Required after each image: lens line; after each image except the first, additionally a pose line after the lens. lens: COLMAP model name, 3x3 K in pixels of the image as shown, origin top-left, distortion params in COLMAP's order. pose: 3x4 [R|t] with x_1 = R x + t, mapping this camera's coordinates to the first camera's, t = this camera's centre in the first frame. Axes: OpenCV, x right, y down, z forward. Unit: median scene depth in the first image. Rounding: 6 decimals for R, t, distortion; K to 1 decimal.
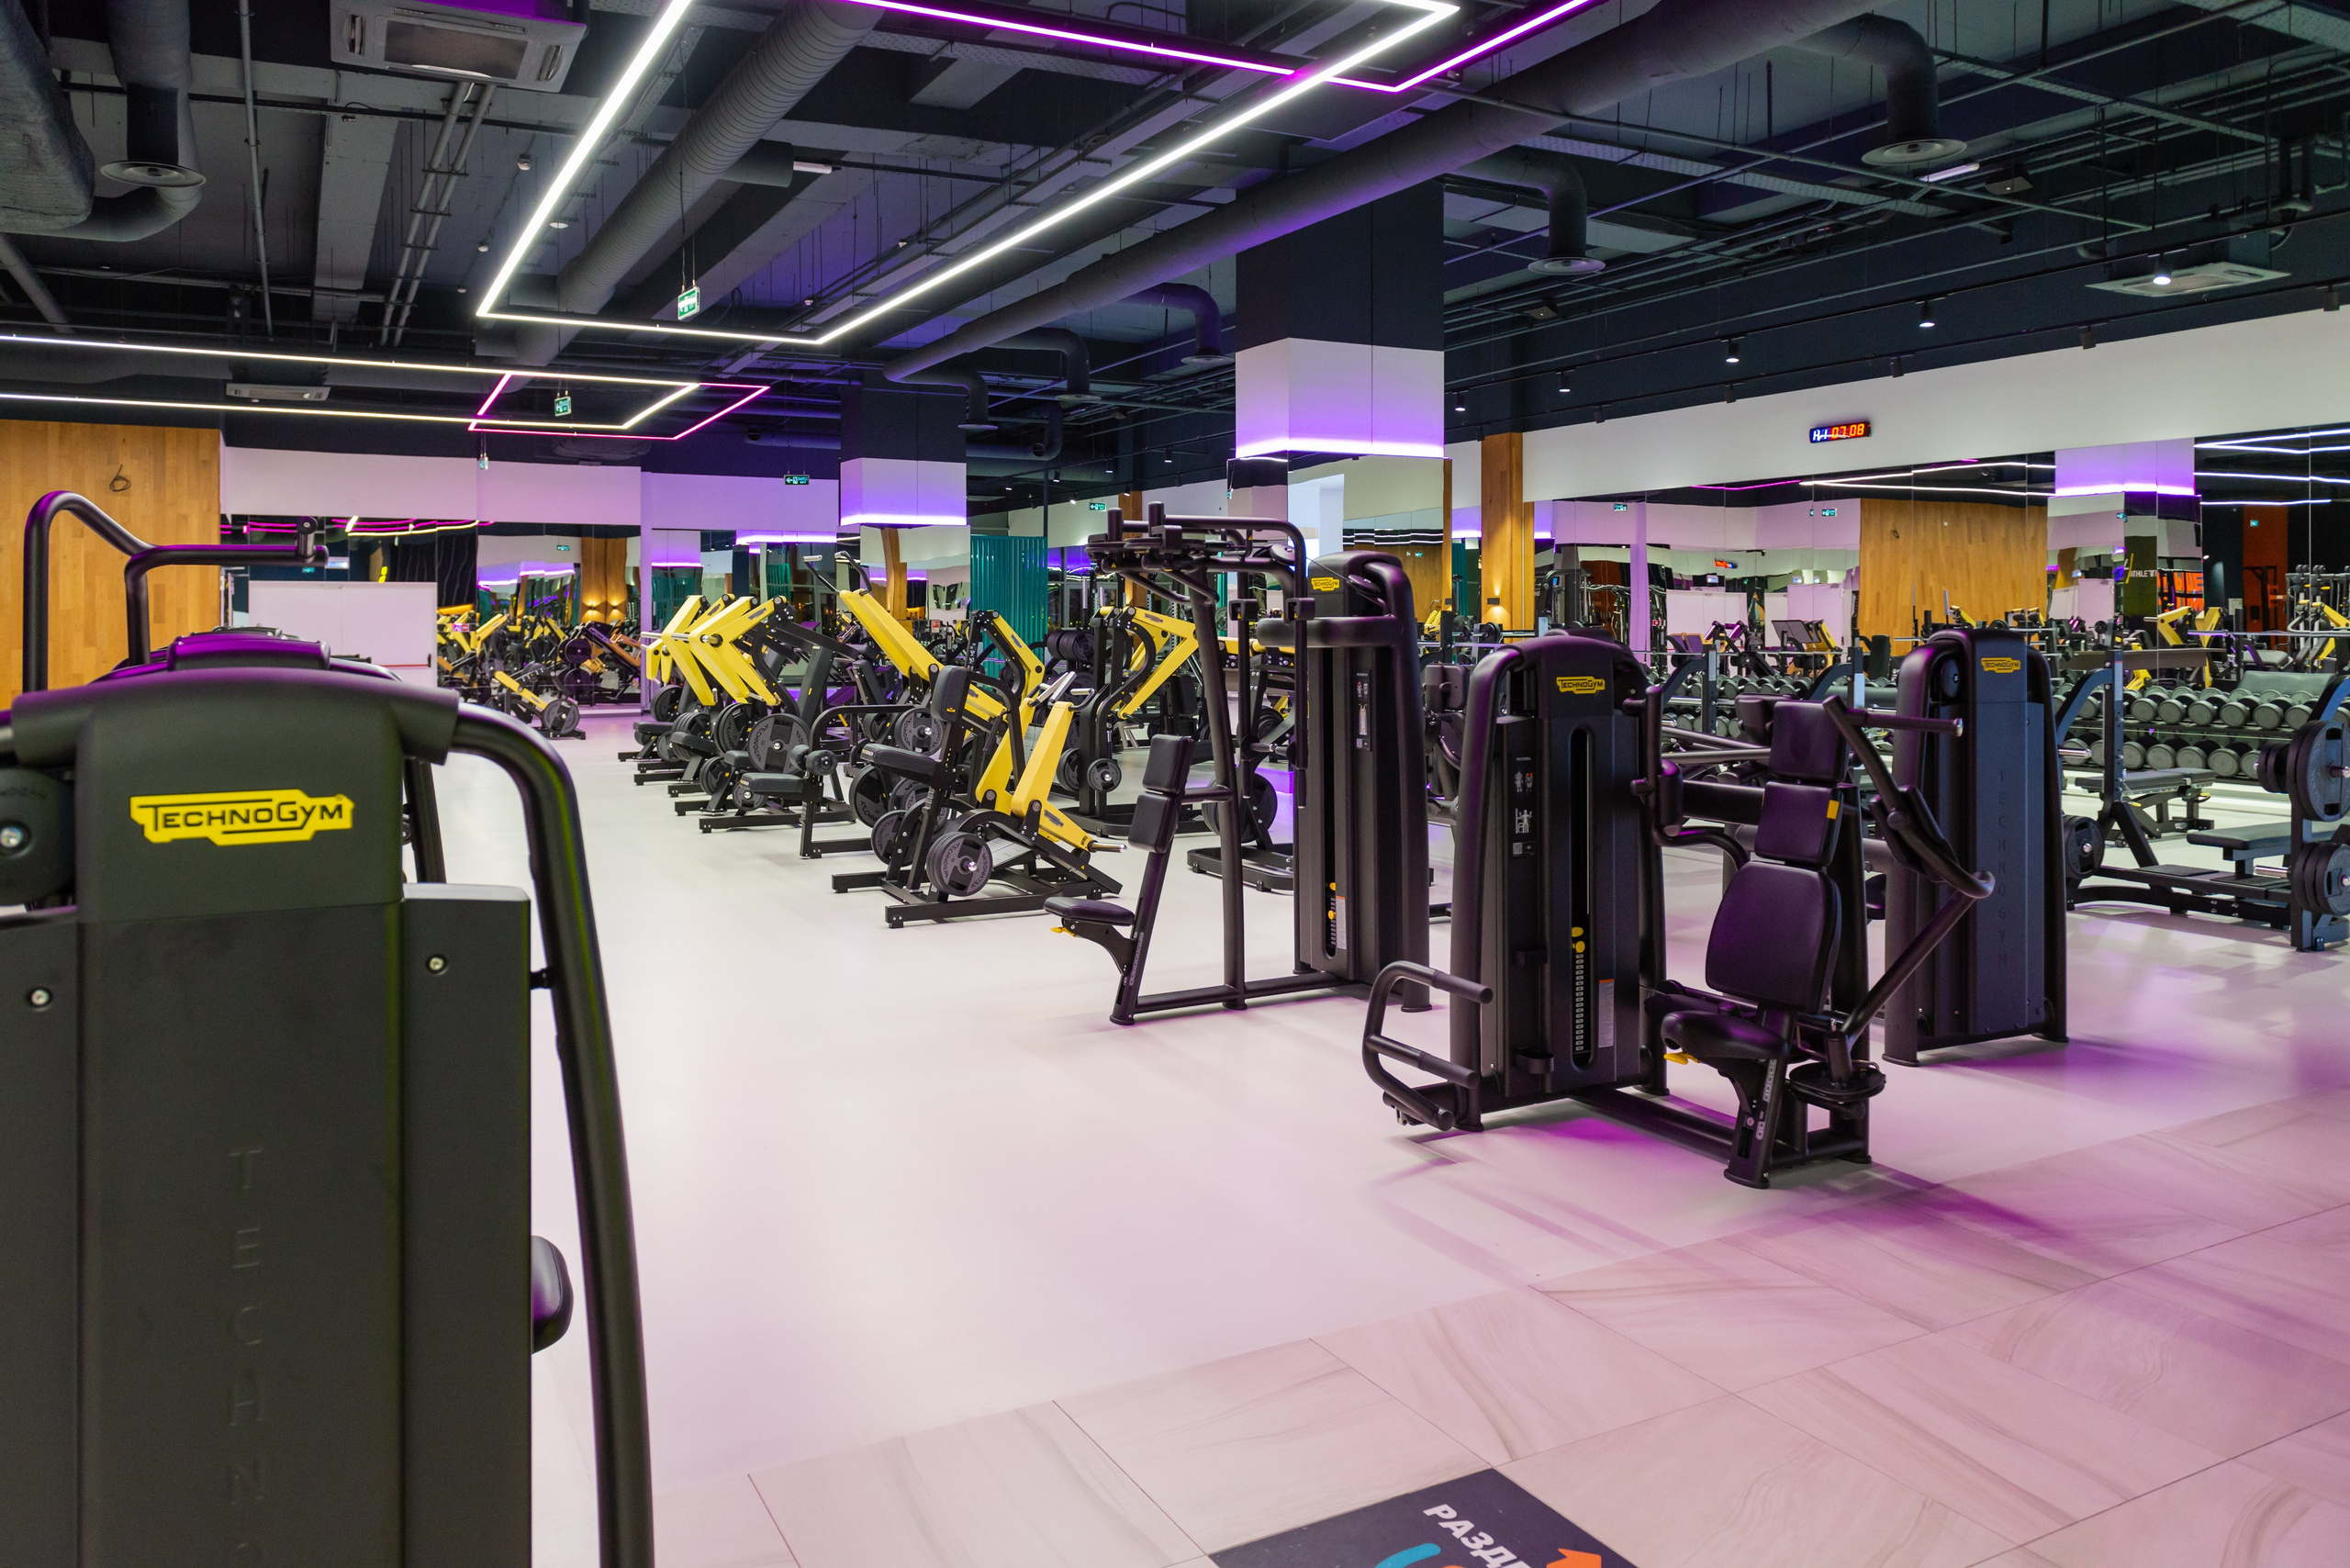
lens RADIAL K [[1651.3, 0, 1179.5], [0, 1651.3, 644.1], [0, 0, 1]] dist [-0.032718, -0.000967]
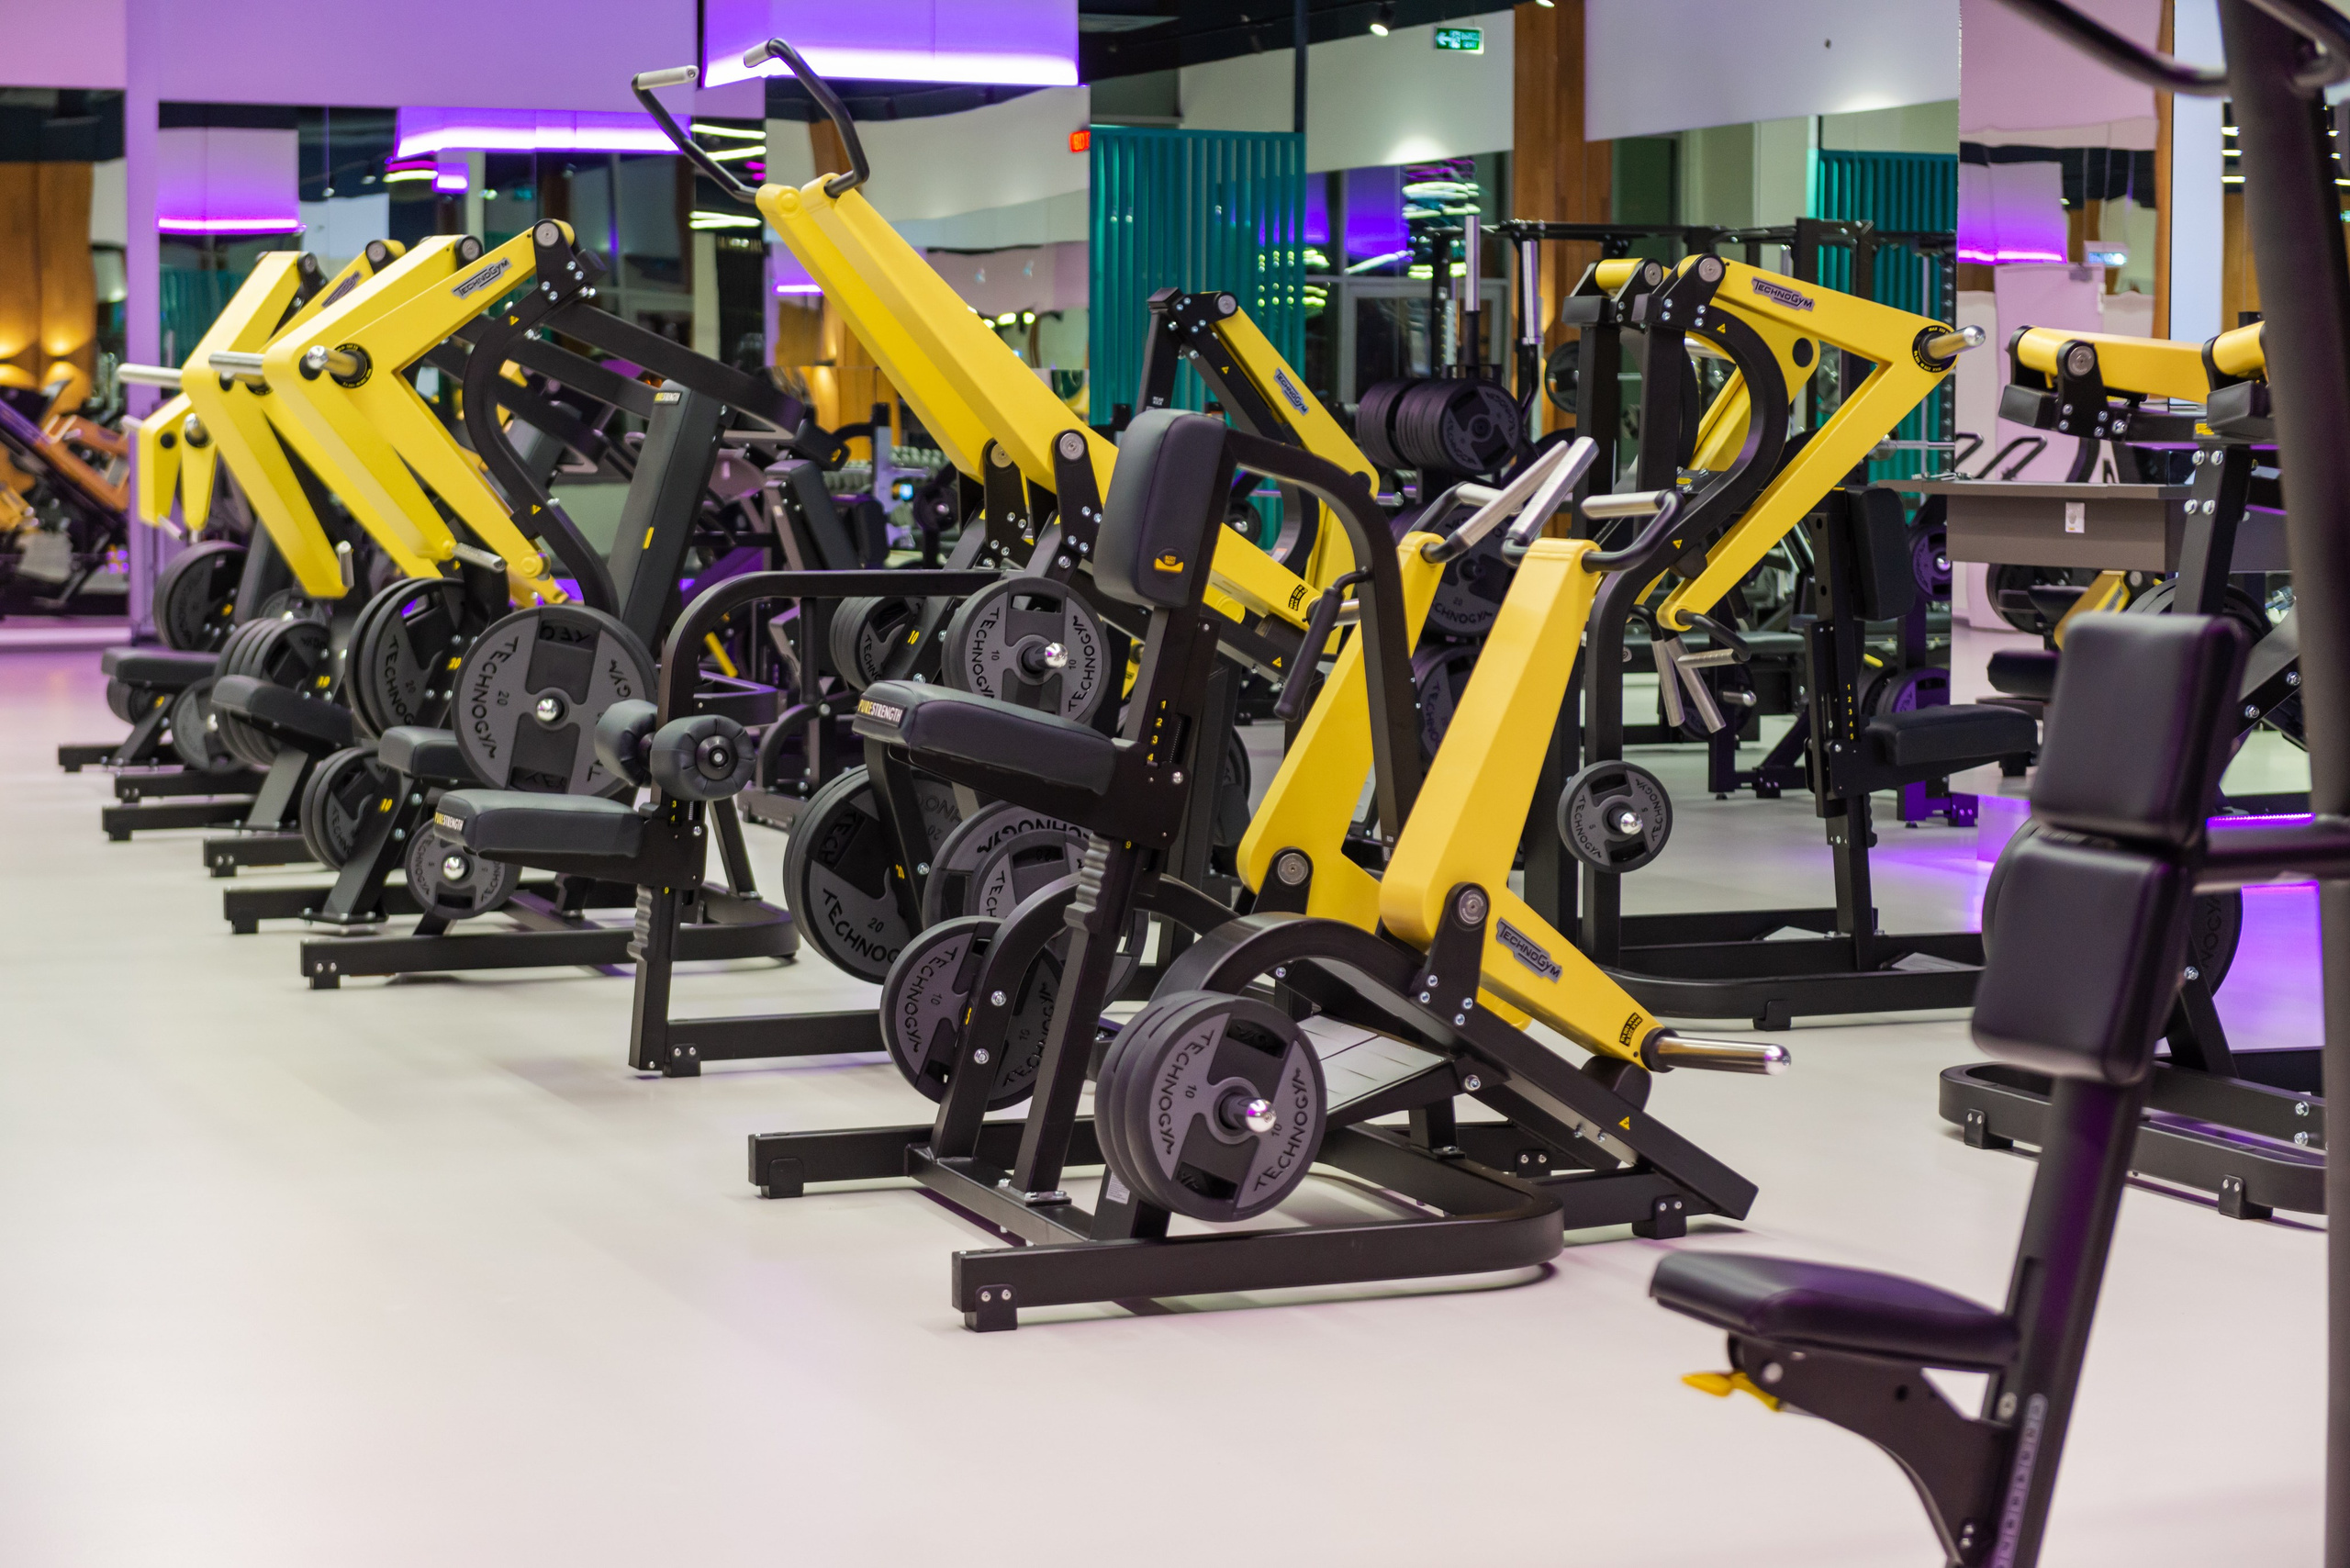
lens RADIAL K [[4793.1, 0, 1175.0], [0, 4793.1, 784.0], [0, 0, 1]] dist [-0.026200, 0.111030]
pose [[0.994728, 0.010001, -0.102057, -0.038152], [-0.003172, 0.997758, 0.066856, 0.016235], [0.102497, -0.066180, 0.992529, 0.130416]]
